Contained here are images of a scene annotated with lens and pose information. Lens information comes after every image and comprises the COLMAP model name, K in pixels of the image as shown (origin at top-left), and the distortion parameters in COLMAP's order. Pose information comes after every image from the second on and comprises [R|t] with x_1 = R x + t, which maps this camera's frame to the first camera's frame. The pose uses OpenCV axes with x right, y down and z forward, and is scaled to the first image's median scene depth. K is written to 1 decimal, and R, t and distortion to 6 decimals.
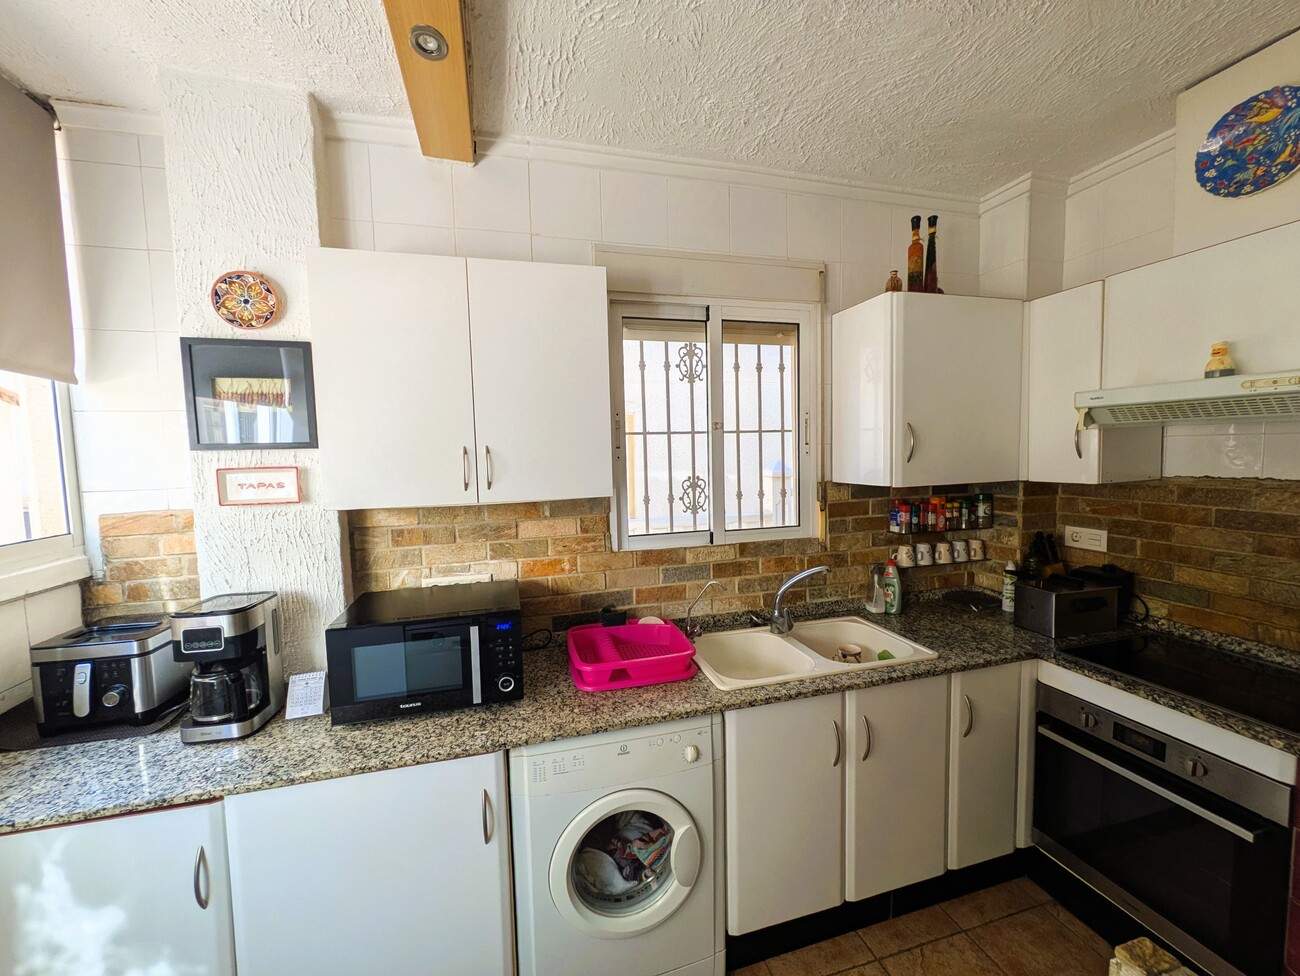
lens RADIAL K [[512.3, 0, 650.9], [0, 512.3, 485.8], [0, 0, 1]] dist [-0.000353, -0.000029]
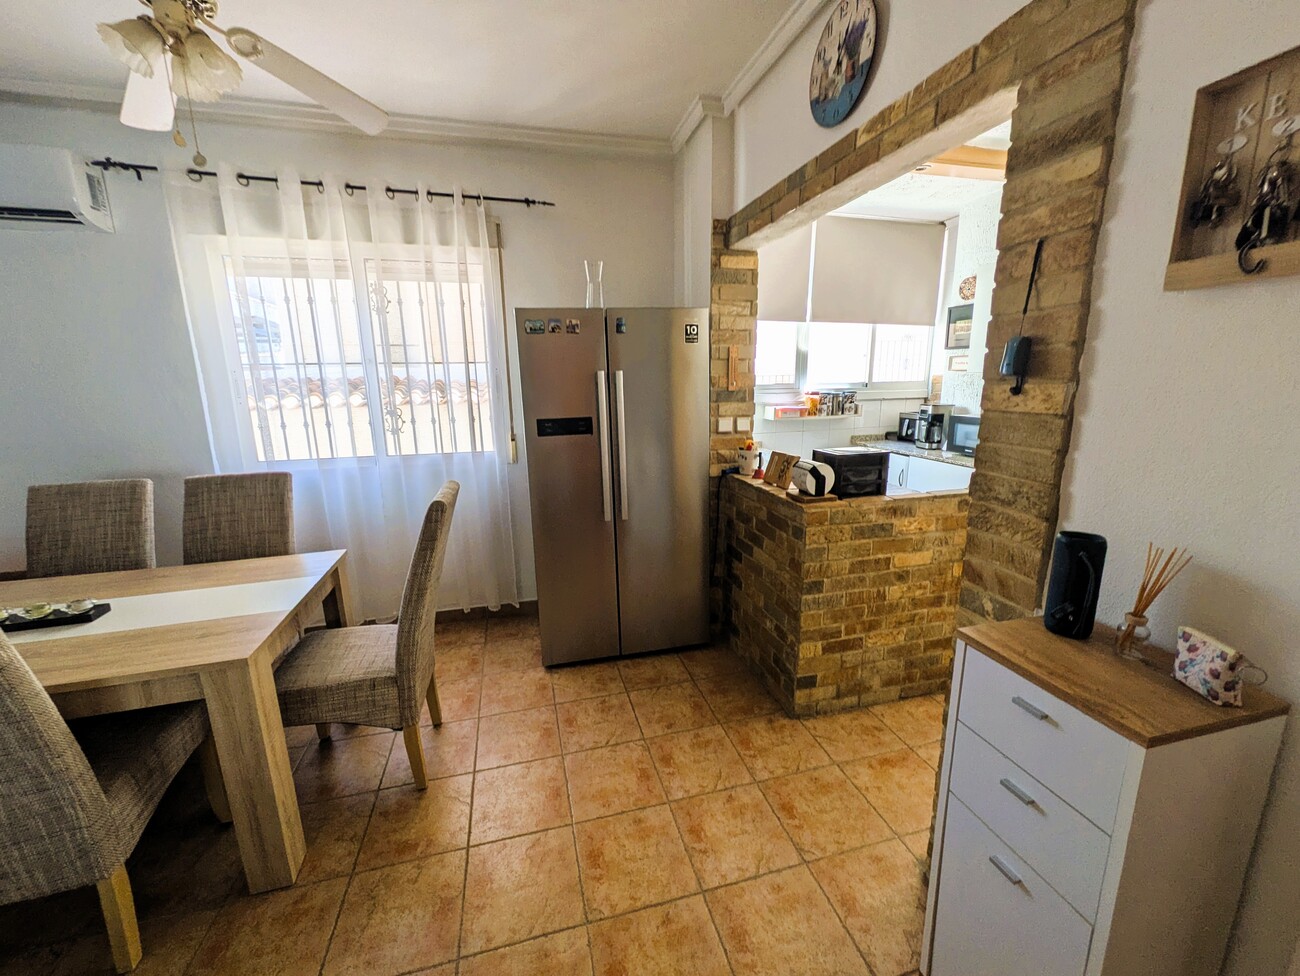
lens RADIAL K [[512.3, 0, 646.2], [0, 512.3, 486.6], [0, 0, 1]] dist [-0.000353, -0.000029]
pose [[-0.014680, 0.232838, -0.972405, 1.553253], [-0.052023, 0.971014, 0.233291, 0.068427], [0.998538, 0.054012, -0.002142, -0.438082]]
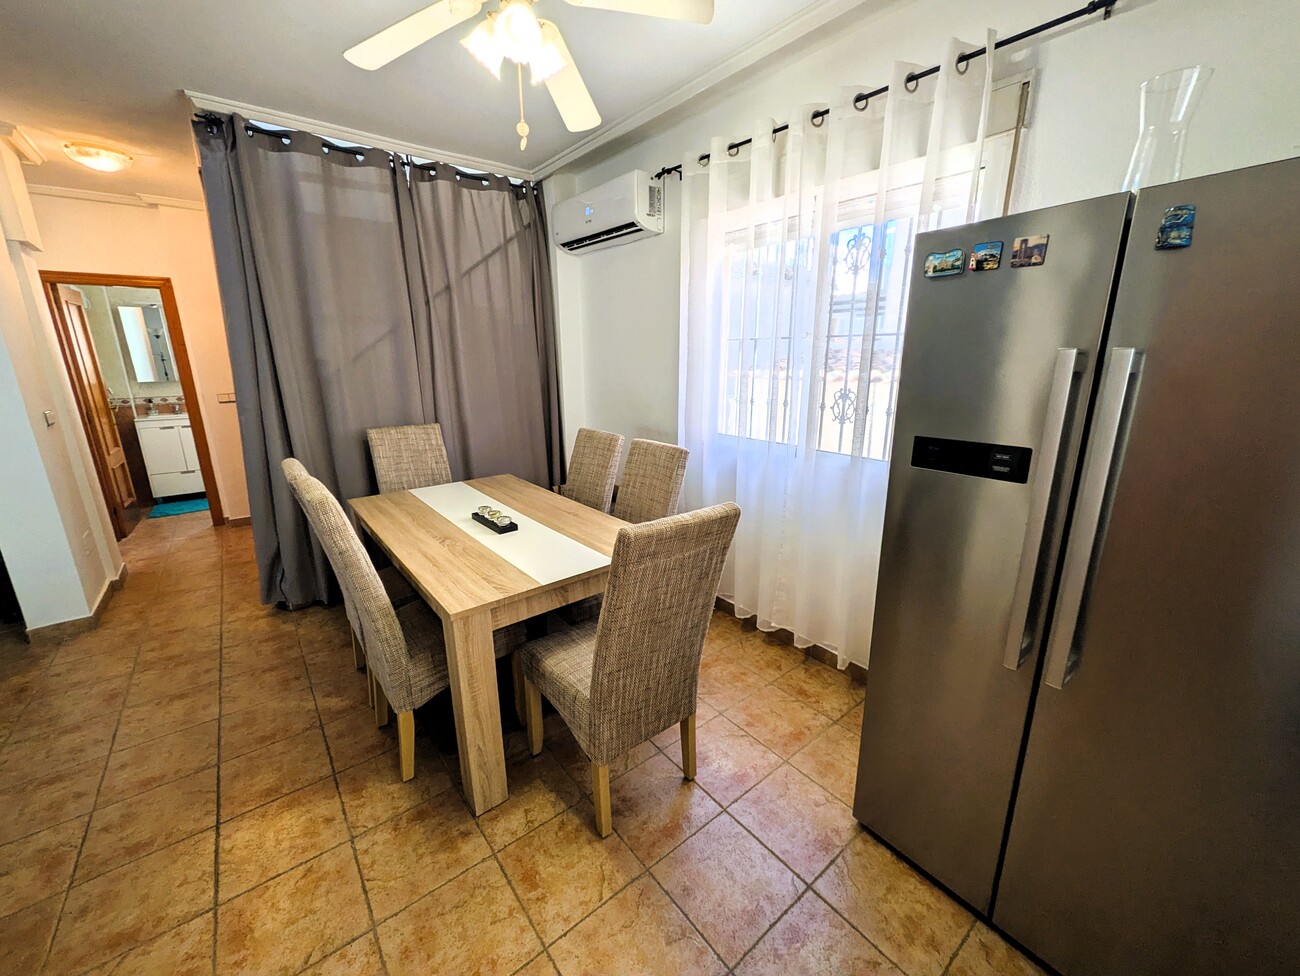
lens RADIAL K [[512.3, 0, 651.0], [0, 512.3, 487.2], [0, 0, 1]] dist [-0.000353, -0.000029]
pose [[-0.918944, 0.126698, -0.373483, 0.881358], [0.000448, 0.947329, 0.320262, 0.056241], [0.394388, 0.294136, -0.870599, -0.219314]]
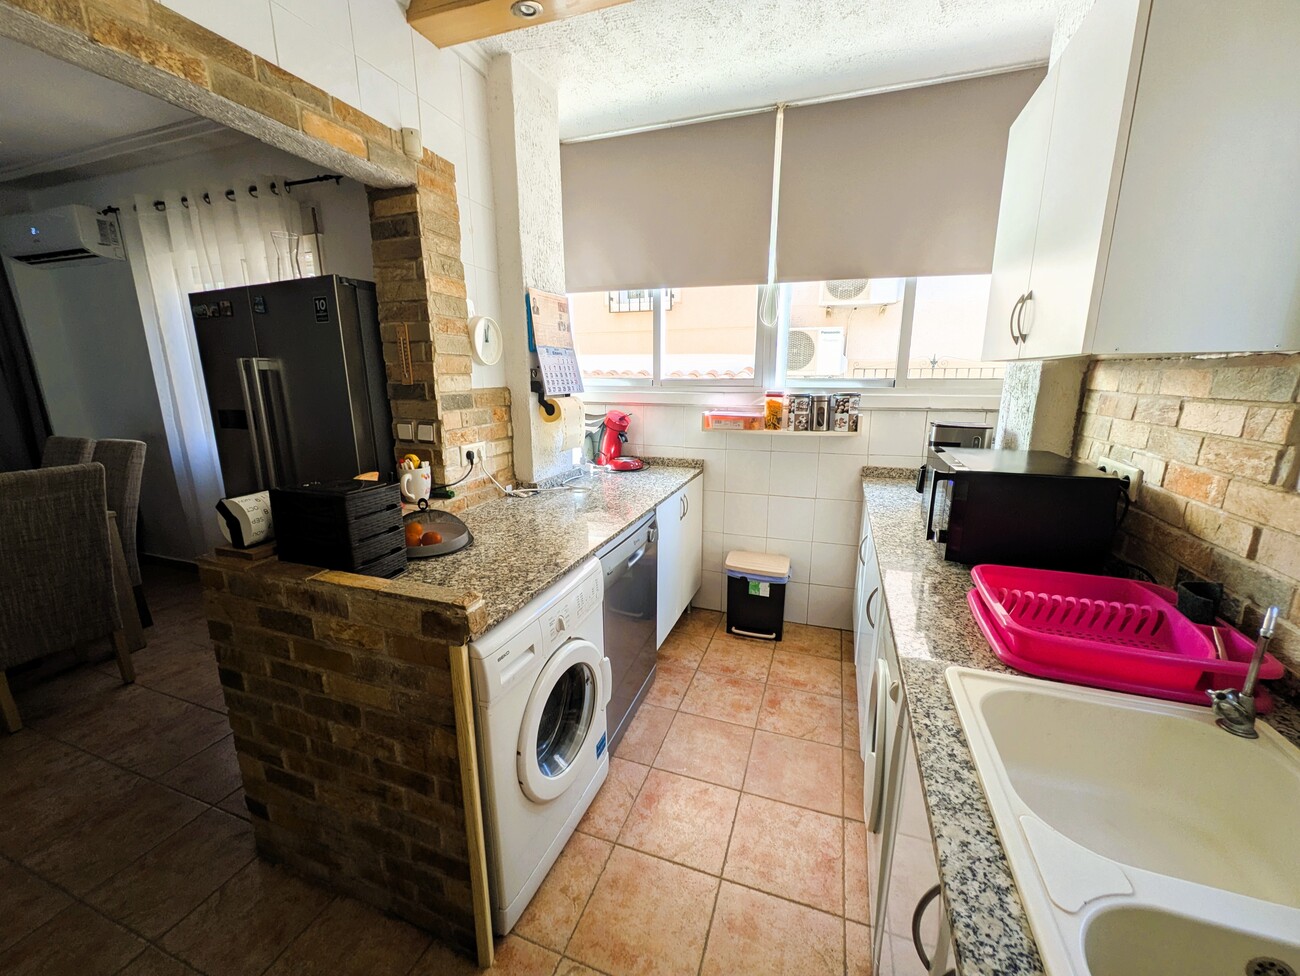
lens RADIAL K [[512.3, 0, 649.0], [0, 512.3, 487.4], [0, 0, 1]] dist [-0.000353, -0.000029]
pose [[-0.582240, 0.204436, -0.786894, 0.661858], [-0.035699, 0.960507, 0.275955, 0.021874], [0.812233, 0.188764, -0.551948, 0.837361]]
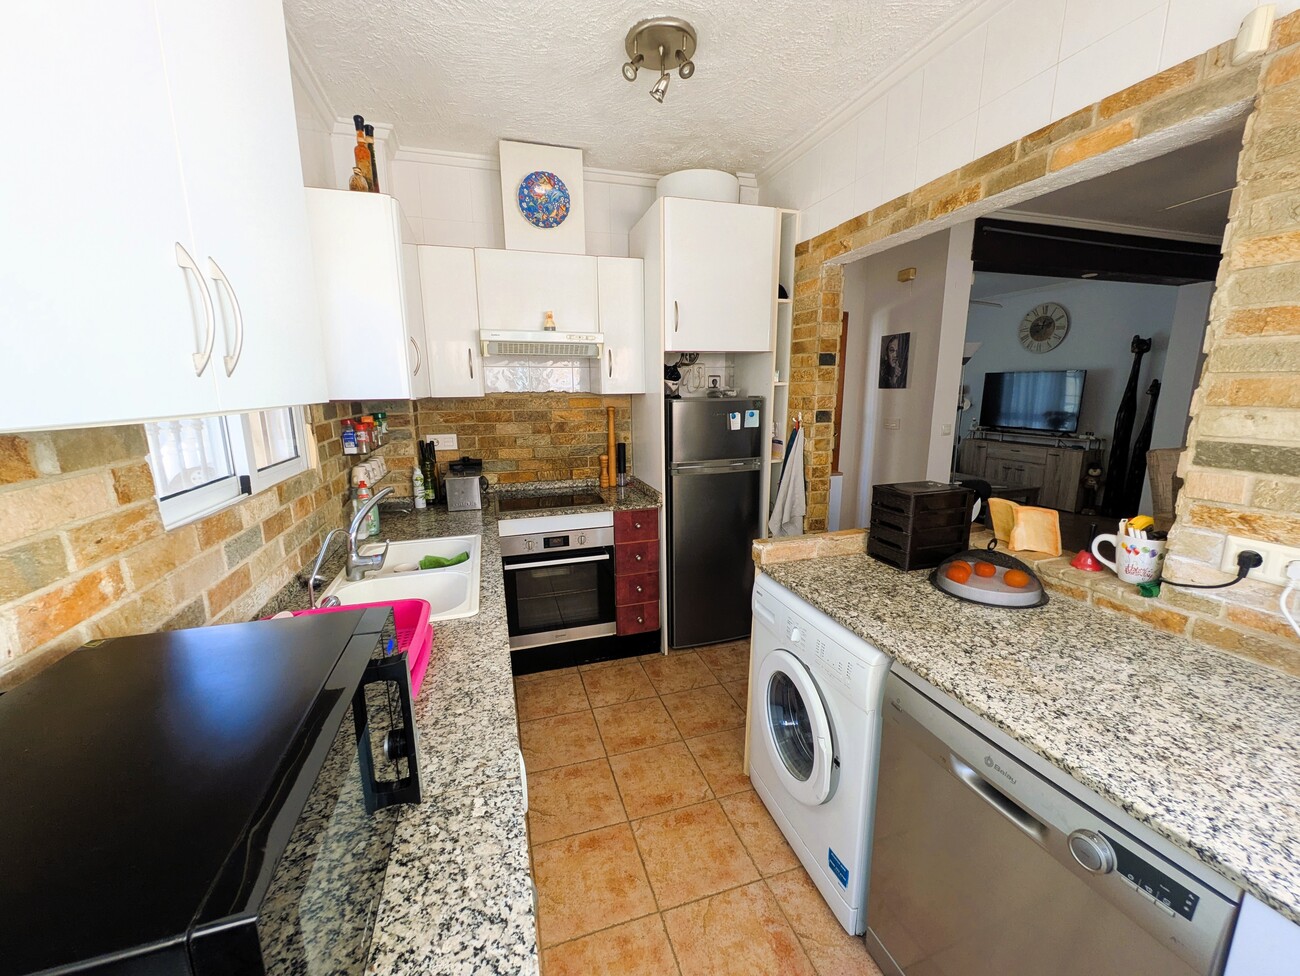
lens RADIAL K [[512.3, 0, 646.9], [0, 512.3, 486.8], [0, 0, 1]] dist [-0.000353, -0.000029]
pose [[-0.026311, -0.164739, 0.985986, -0.601558], [0.078004, 0.982982, 0.166319, 0.041859], [-0.996606, 0.081287, -0.013013, 0.575120]]
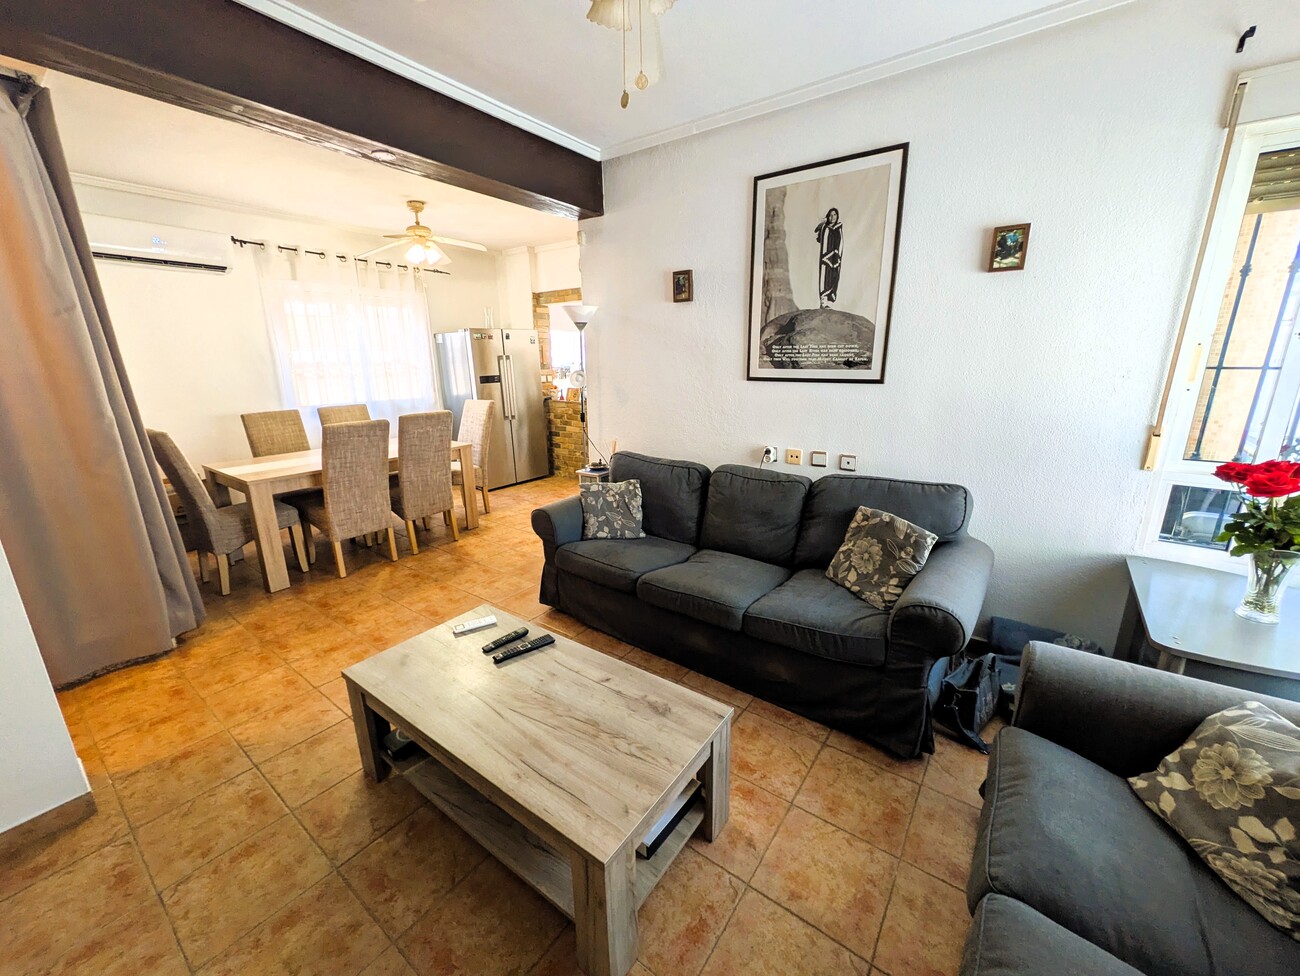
lens RADIAL K [[512.3, 0, 647.8], [0, 512.3, 490.2], [0, 0, 1]] dist [-0.000353, -0.000029]
pose [[0.613504, 0.216834, -0.759339, 3.291982], [-0.057522, 0.971280, 0.230880, 0.118857], [0.787593, -0.097967, 0.608358, -1.845226]]
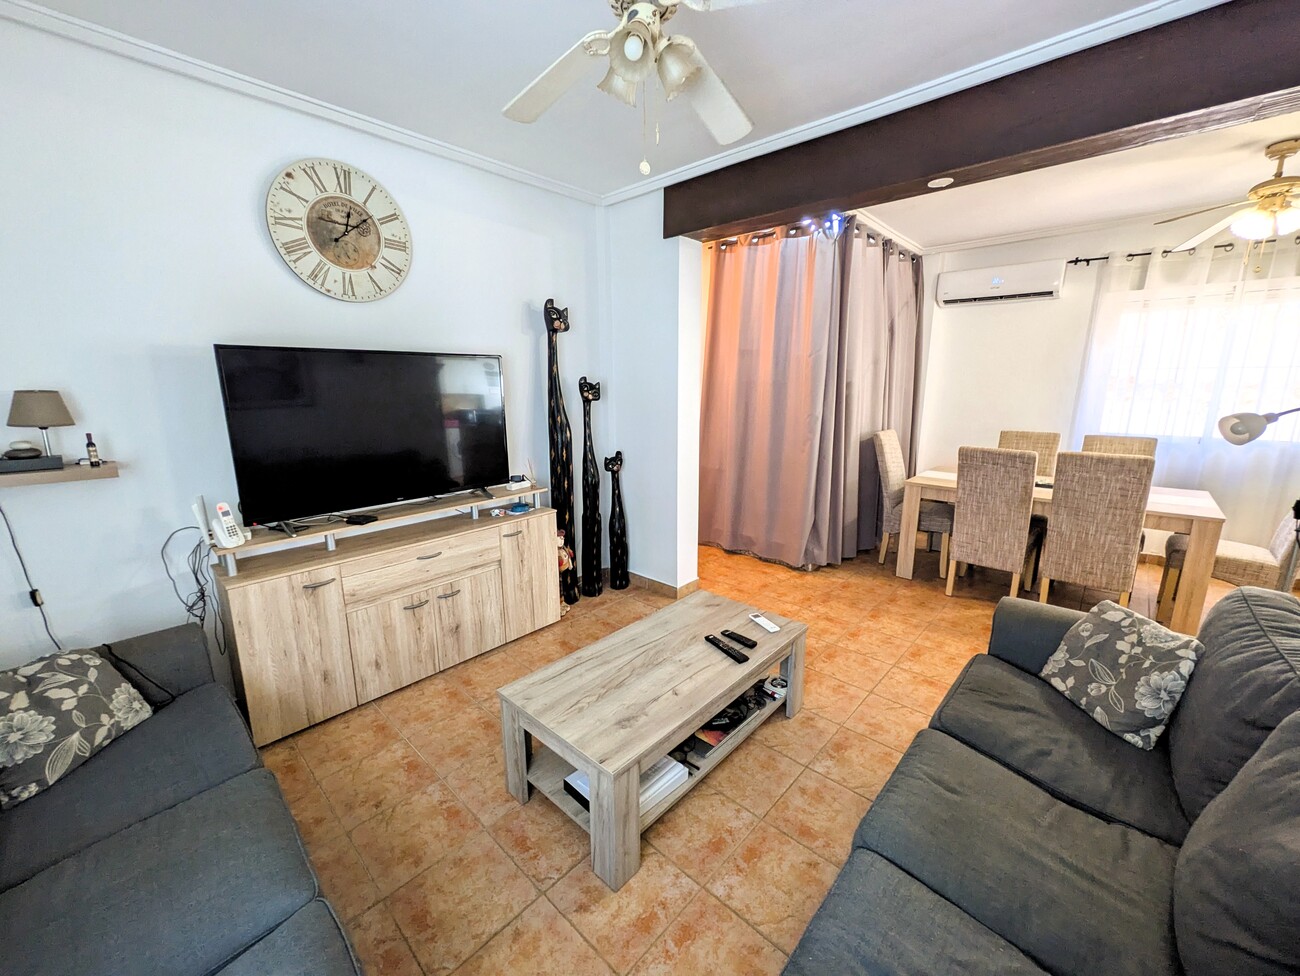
lens RADIAL K [[512.3, 0, 645.8], [0, 512.3, 487.9], [0, 0, 1]] dist [-0.000353, -0.000029]
pose [[-0.856326, 0.135695, -0.498290, 3.096205], [-0.009348, 0.960632, 0.277666, 0.021578], [0.516351, 0.242430, -0.821346, -0.673434]]
